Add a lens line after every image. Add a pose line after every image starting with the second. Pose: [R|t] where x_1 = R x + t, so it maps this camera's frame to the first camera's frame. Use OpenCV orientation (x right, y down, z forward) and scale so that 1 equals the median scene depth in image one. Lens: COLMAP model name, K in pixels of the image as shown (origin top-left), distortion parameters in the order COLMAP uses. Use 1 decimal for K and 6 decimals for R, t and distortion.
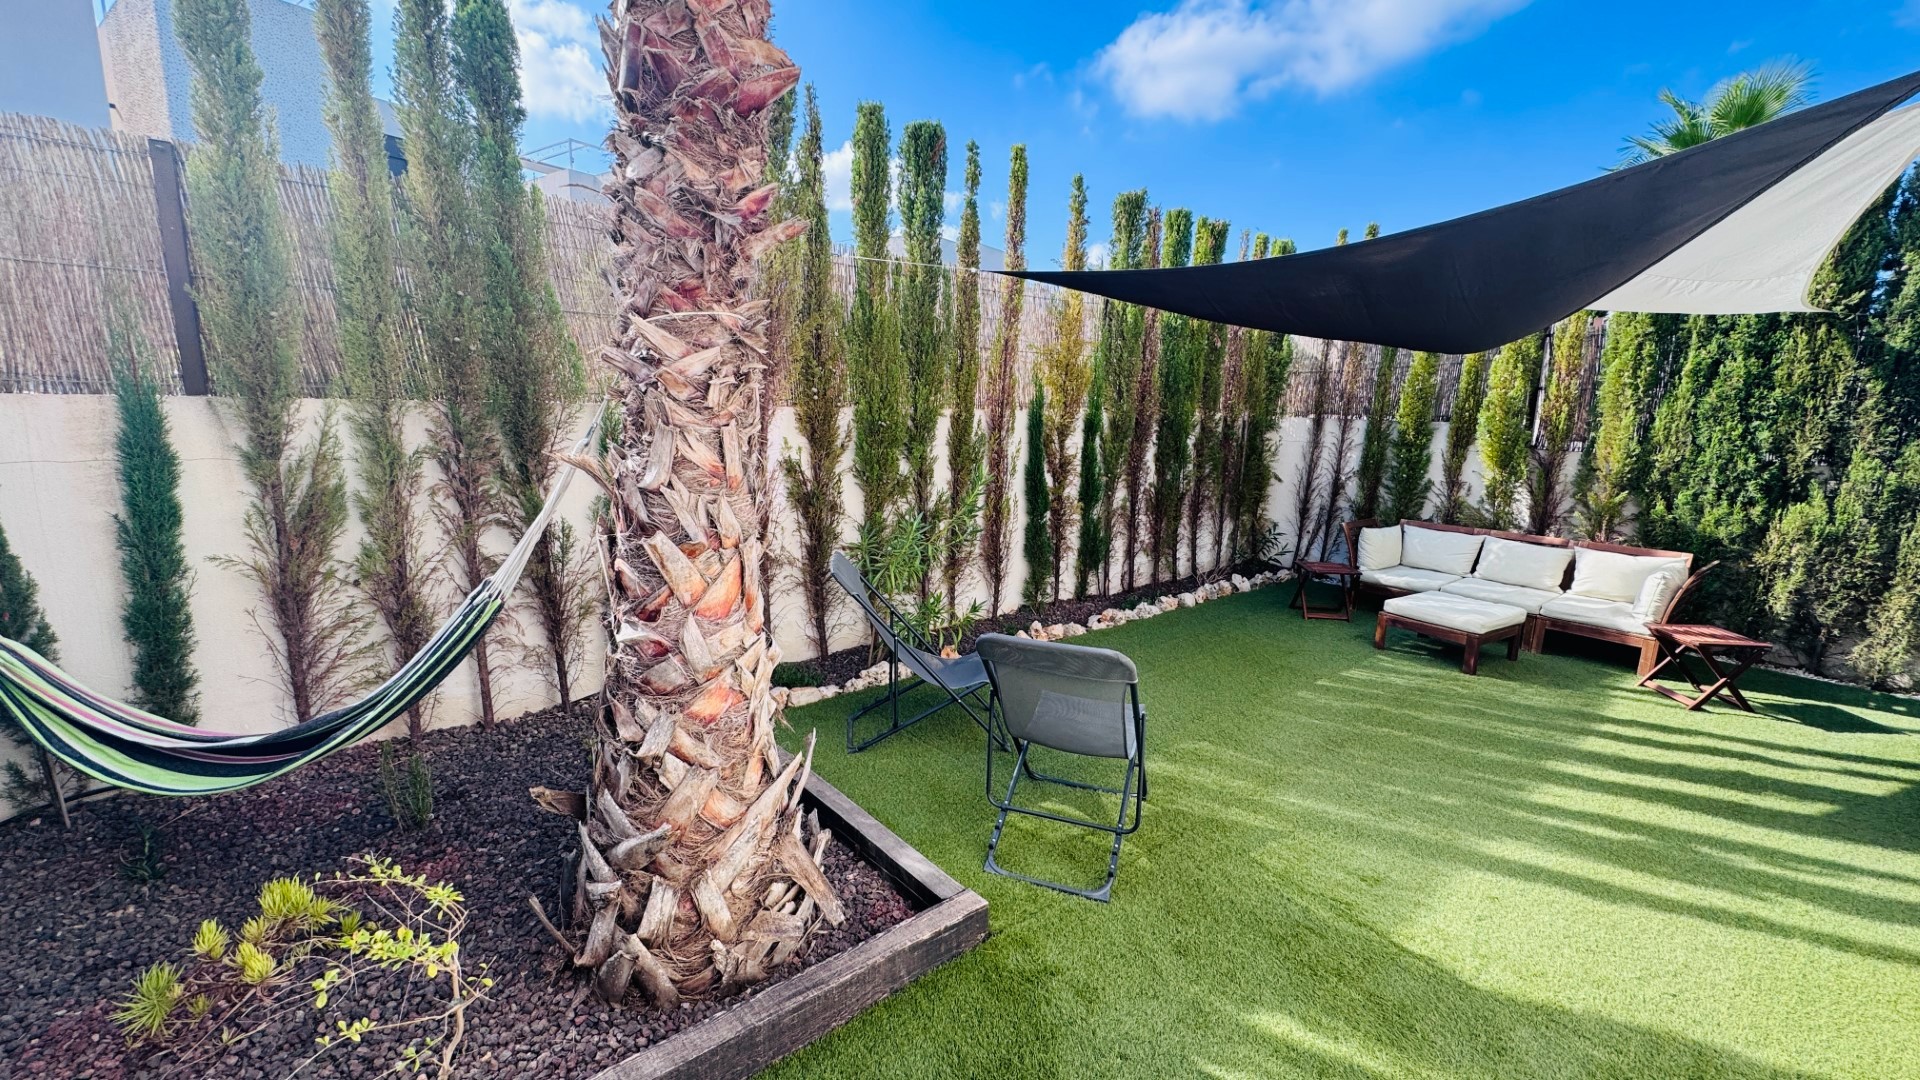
lens RADIAL K [[763.1, 0, 959.2], [0, 763.1, 539.0], [0, 0, 1]] dist [-0.001680, -0.000418]
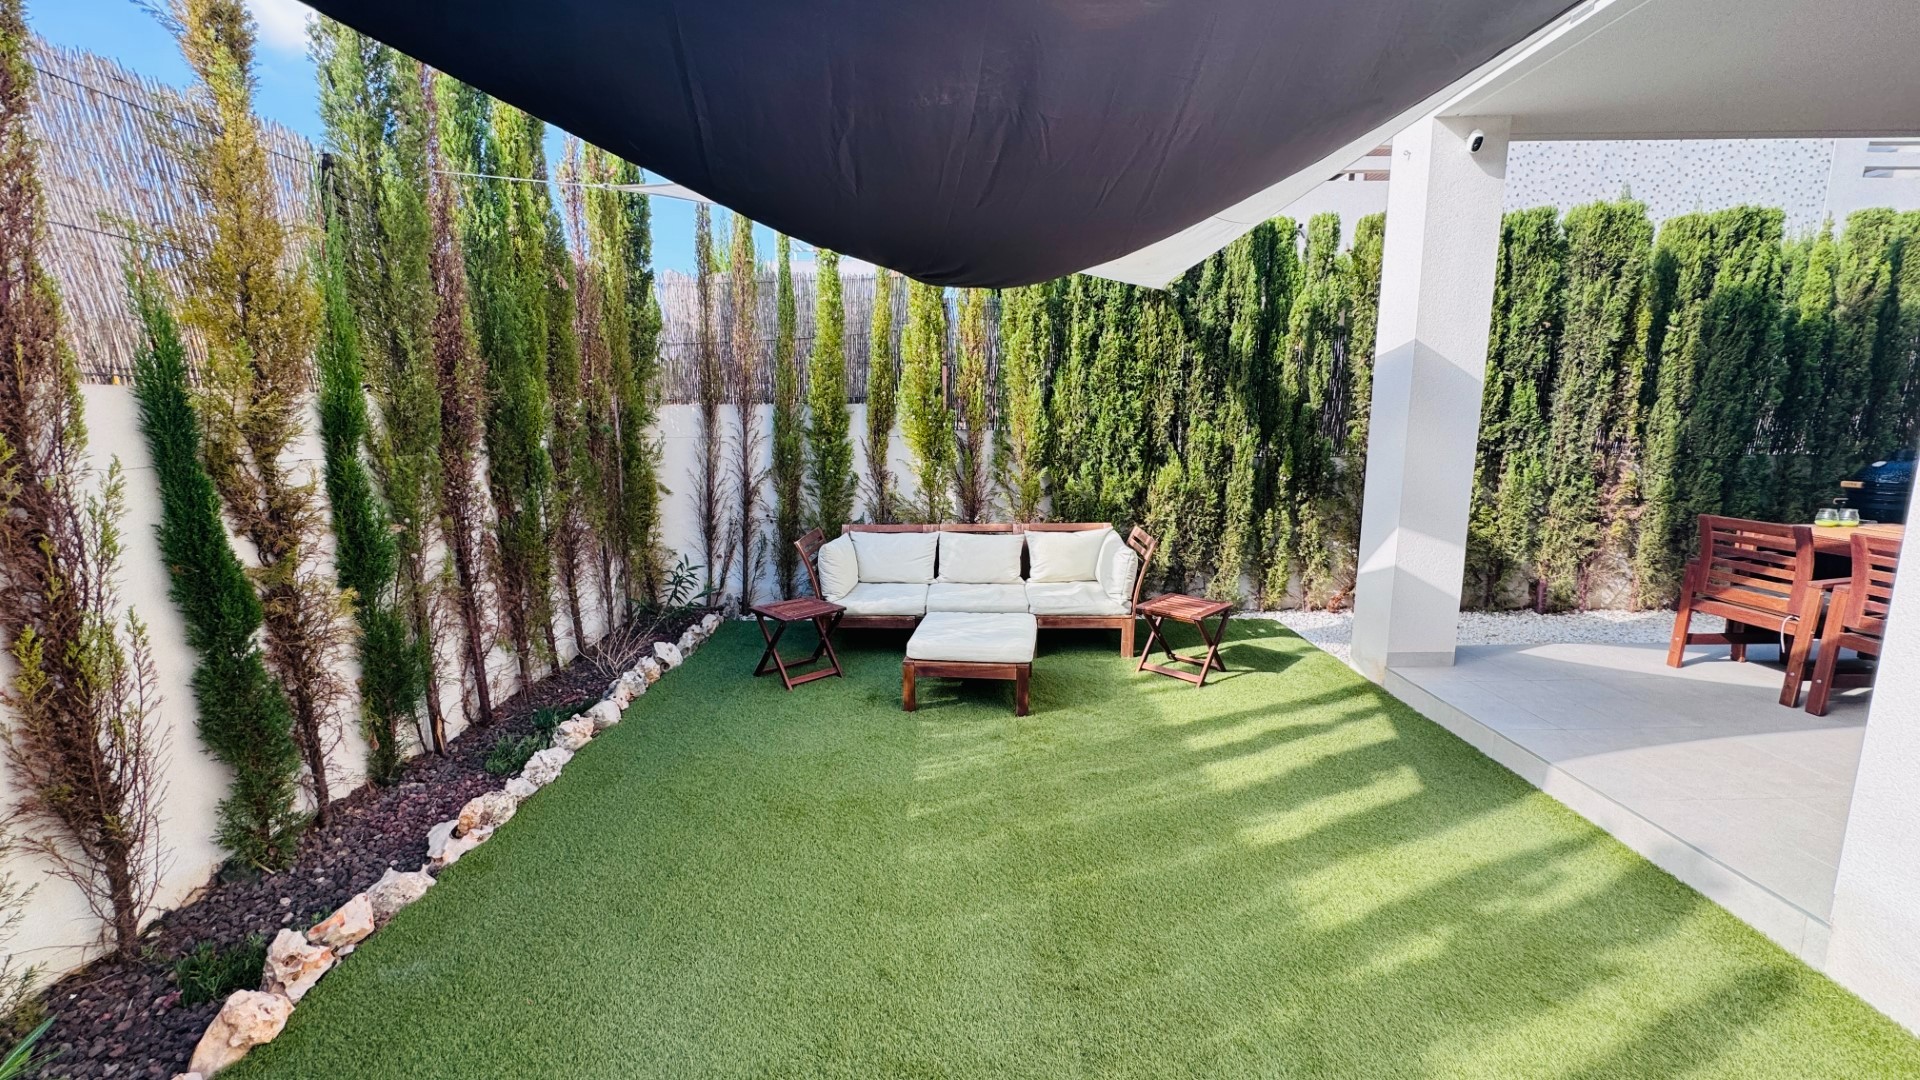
lens RADIAL K [[763.1, 0, 959.2], [0, 763.1, 539.0], [0, 0, 1]] dist [-0.001680, -0.000418]
pose [[0.633757, -0.151904, 0.758471, 0.049588], [0.157151, 0.985364, 0.066034, -0.049757], [-0.757401, 0.077345, 0.648353, 0.424621]]
